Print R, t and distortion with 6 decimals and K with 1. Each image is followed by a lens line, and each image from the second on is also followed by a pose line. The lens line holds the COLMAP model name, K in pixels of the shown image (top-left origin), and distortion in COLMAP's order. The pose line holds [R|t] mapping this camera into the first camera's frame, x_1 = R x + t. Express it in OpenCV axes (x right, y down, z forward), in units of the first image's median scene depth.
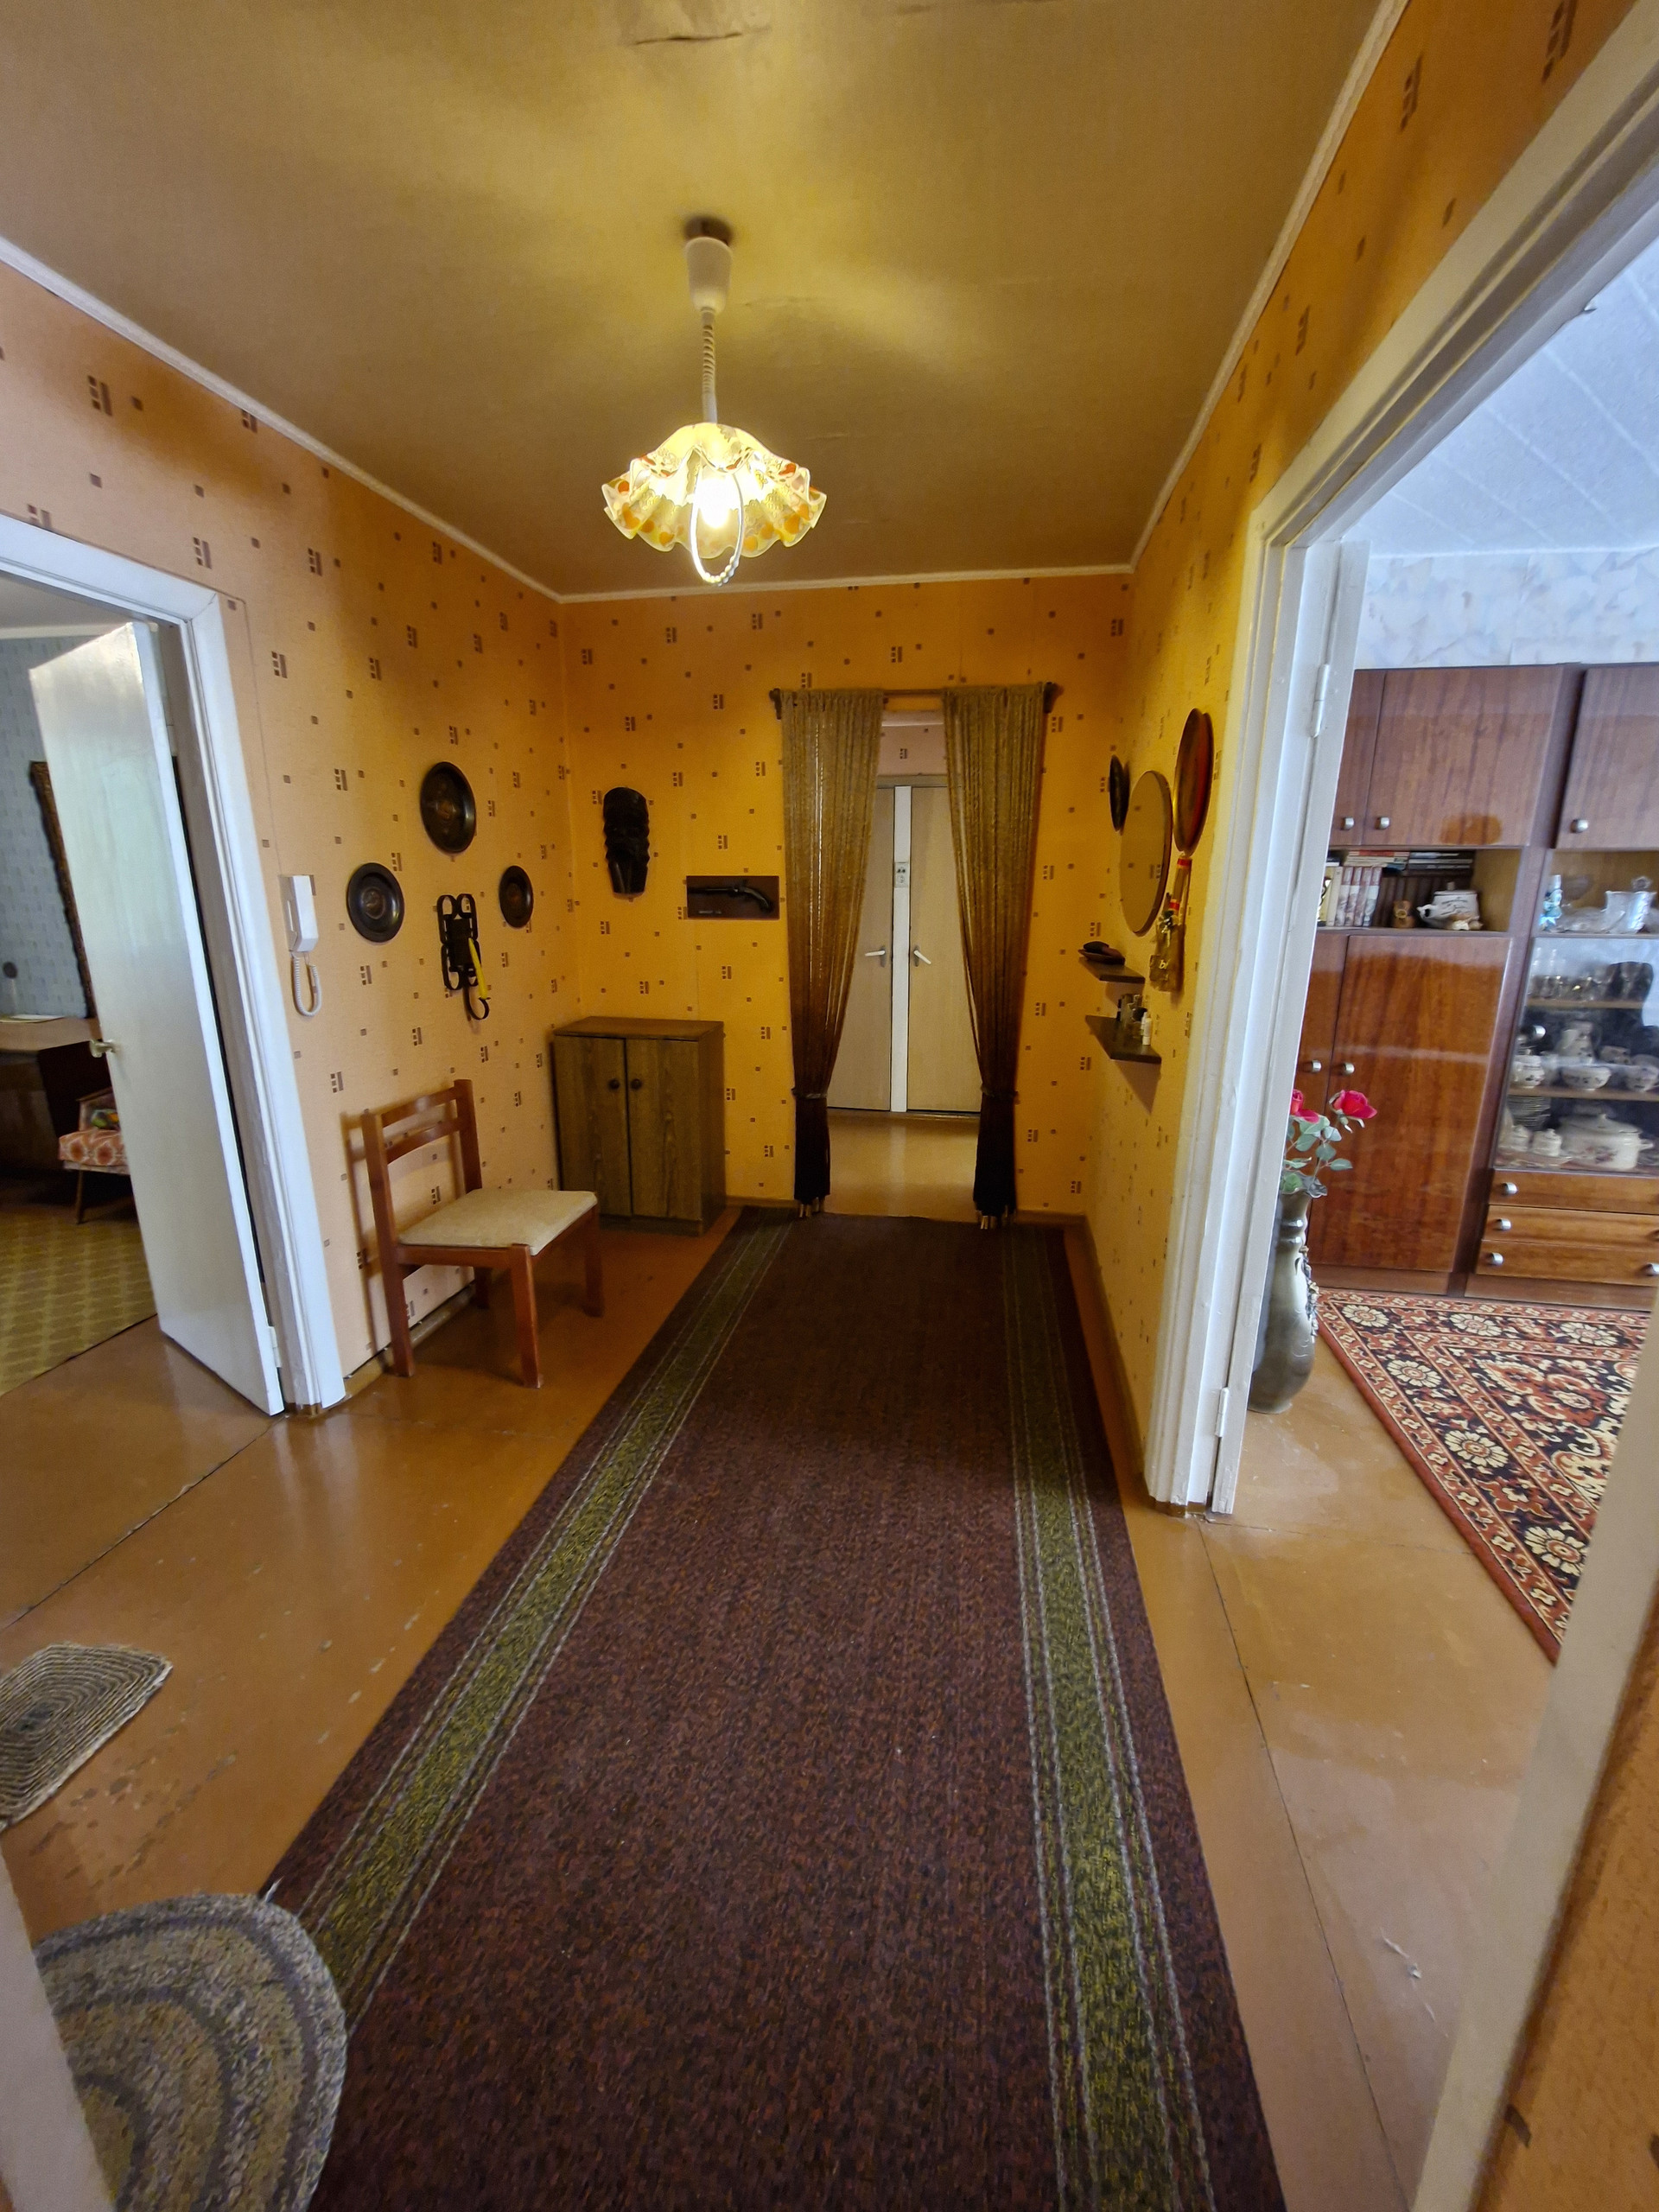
lens RADIAL K [[876.0, 0, 831.9], [0, 876.0, 1100.2], [0, 0, 1]] dist [-0.001623, -0.000388]
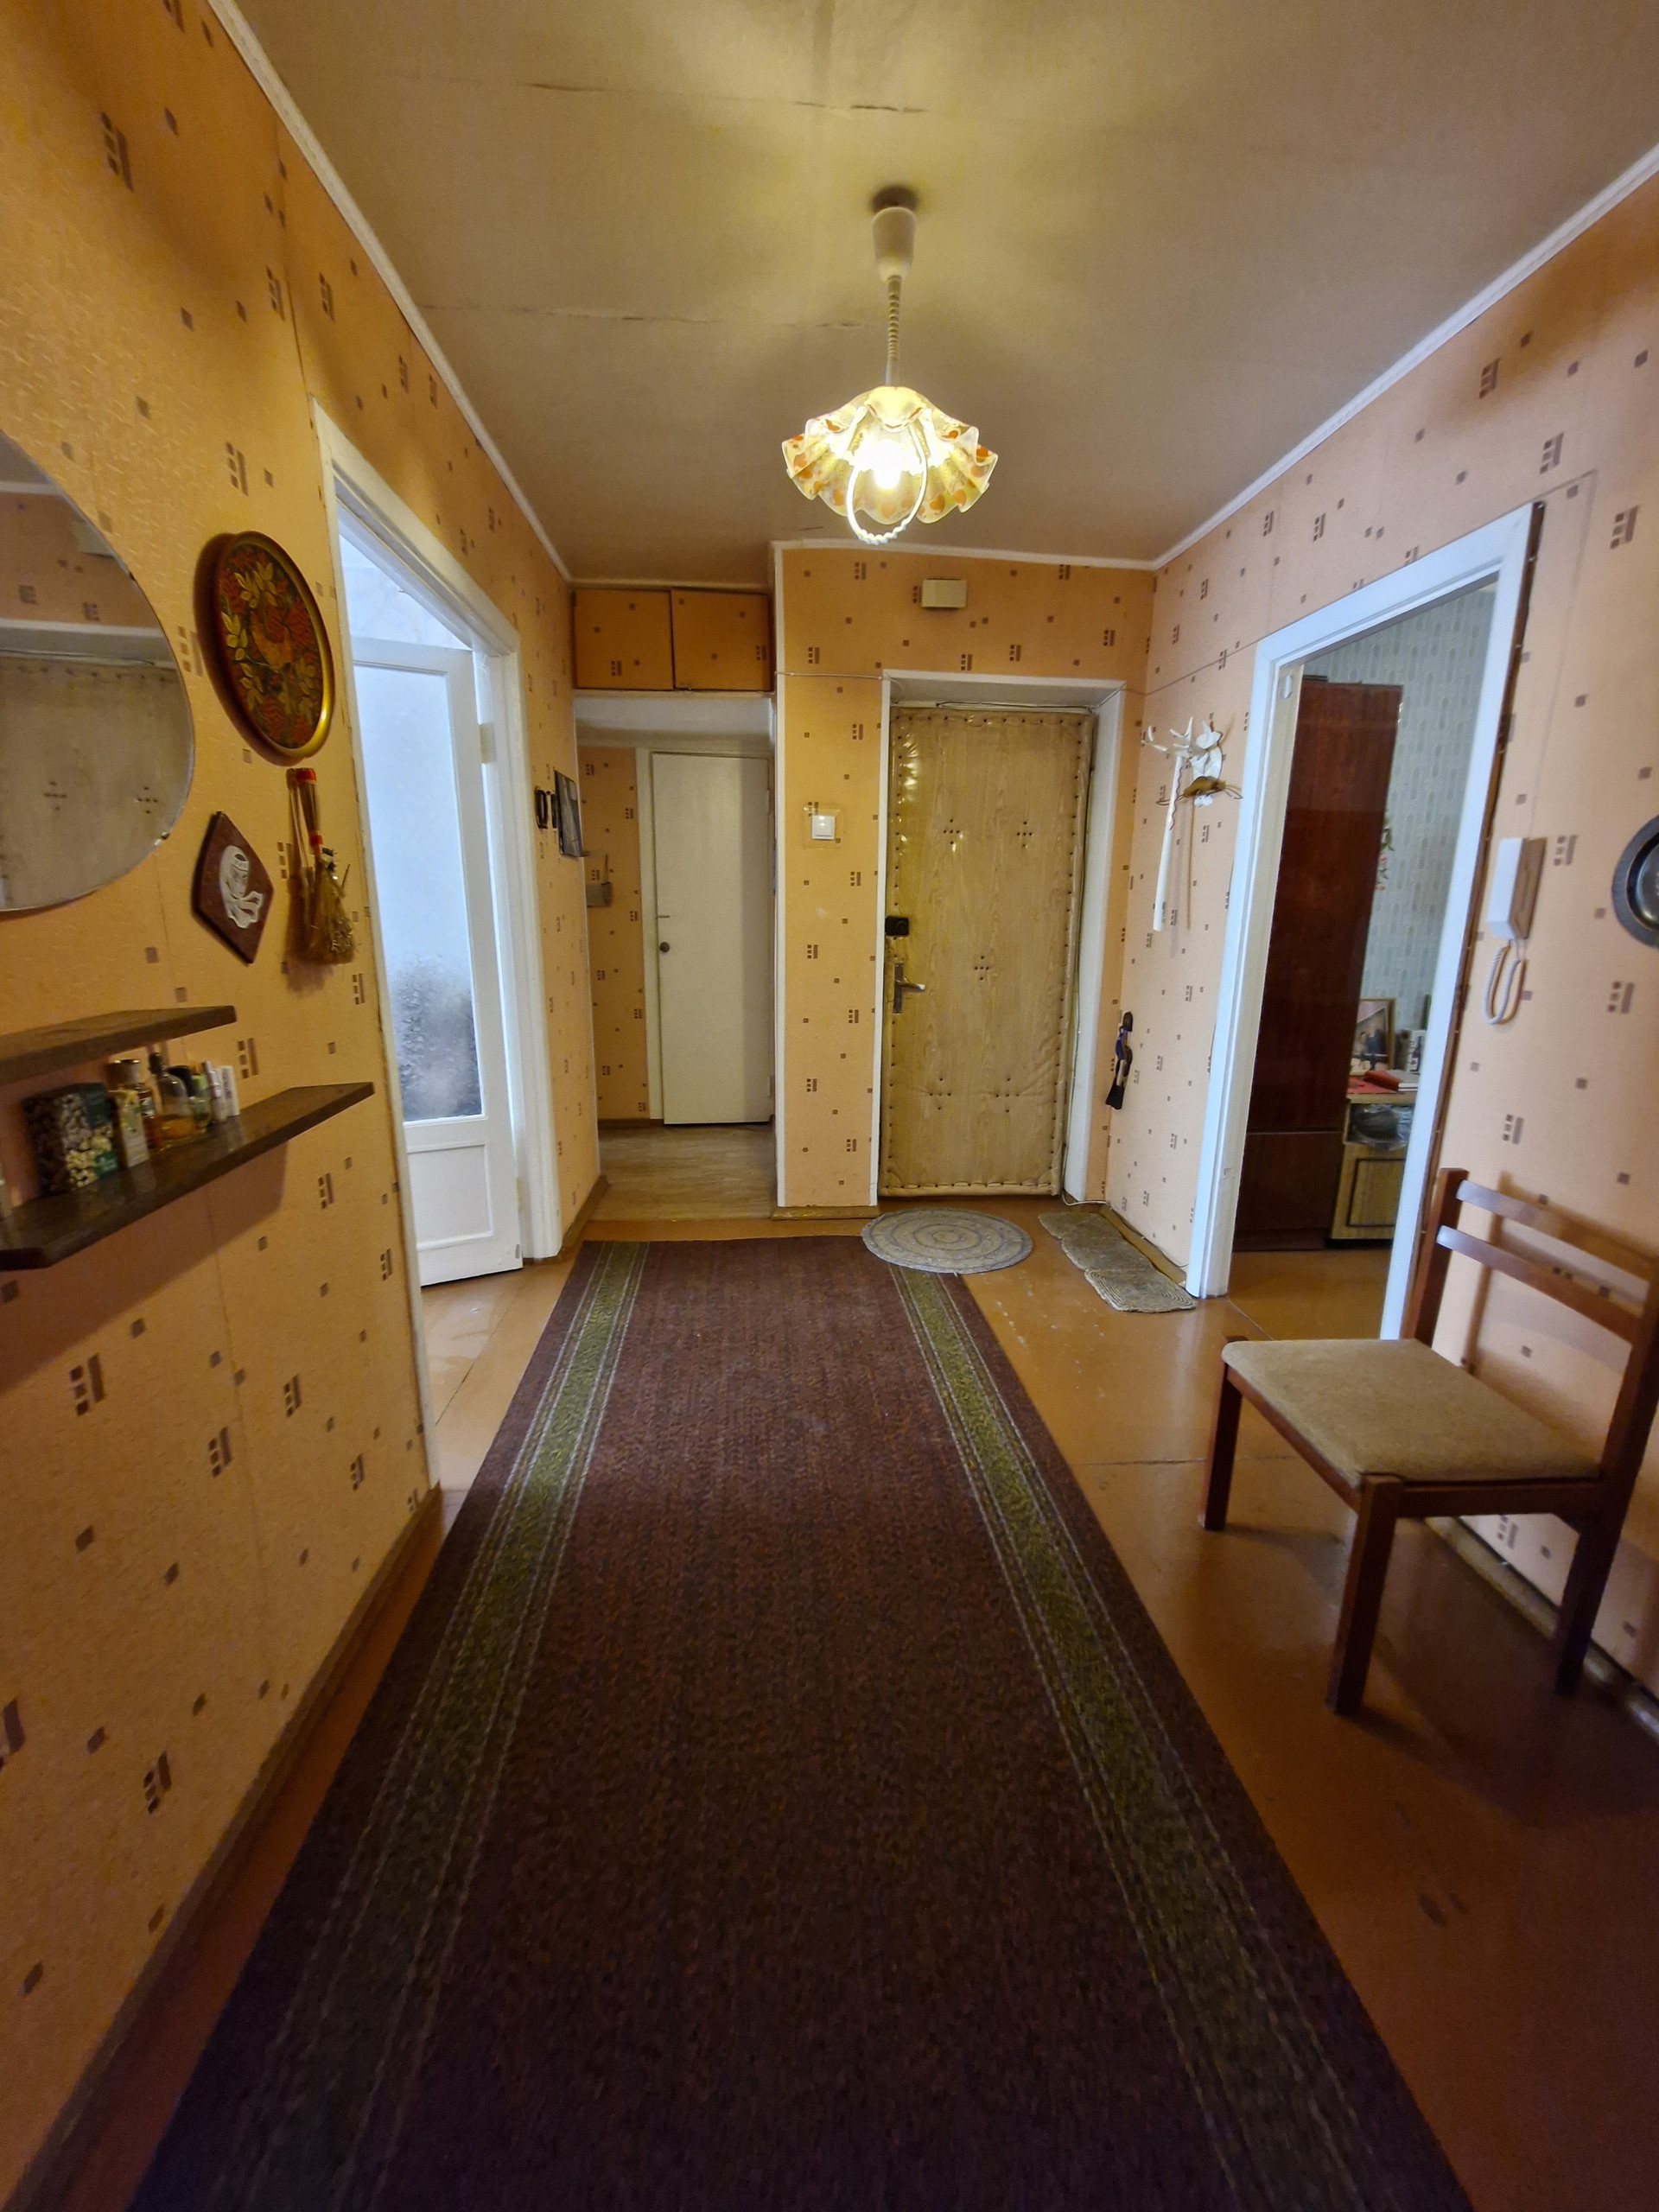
lens RADIAL K [[876.0, 0, 836.0], [0, 876.0, 1111.9], [0, 0, 1]] dist [-0.001623, -0.000388]
pose [[-0.966580, 0.041932, -0.252912, 0.202865], [-0.083920, 0.880426, 0.466699, -0.439754], [0.242240, 0.472326, -0.847483, 2.016279]]
